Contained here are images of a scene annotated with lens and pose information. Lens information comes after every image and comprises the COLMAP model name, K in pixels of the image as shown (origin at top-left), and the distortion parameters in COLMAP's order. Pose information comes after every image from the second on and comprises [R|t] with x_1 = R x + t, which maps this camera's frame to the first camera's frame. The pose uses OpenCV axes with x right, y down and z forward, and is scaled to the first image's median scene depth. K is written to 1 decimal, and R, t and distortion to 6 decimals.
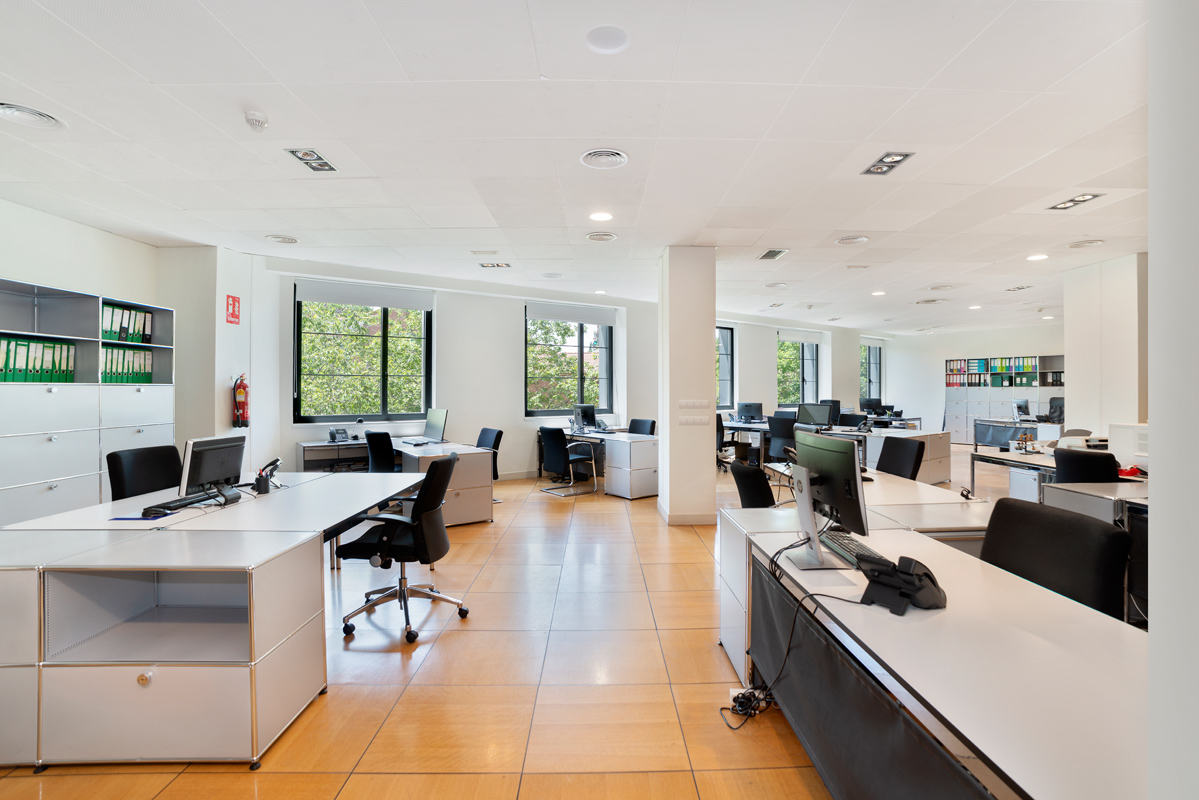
lens RADIAL K [[560.9, 0, 591.2], [0, 560.9, 399.0], [0, 0, 1]] dist [-0.002800, -0.000515]
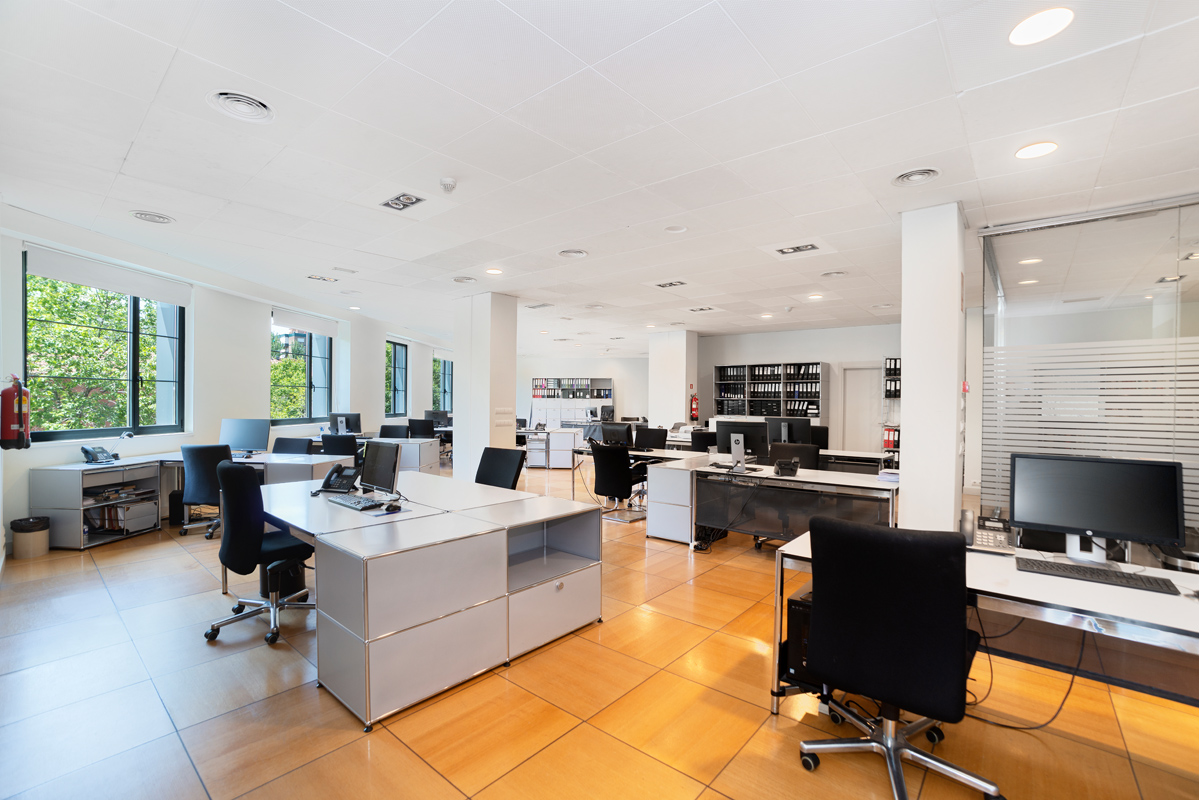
lens RADIAL K [[560.9, 0, 591.2], [0, 560.9, 399.0], [0, 0, 1]] dist [-0.002800, -0.000515]
pose [[0.676437, 0.007446, 0.736463, -0.310814], [0.003910, 0.999898, -0.013701, -0.000196], [-0.736490, 0.012148, 0.676339, -0.024070]]
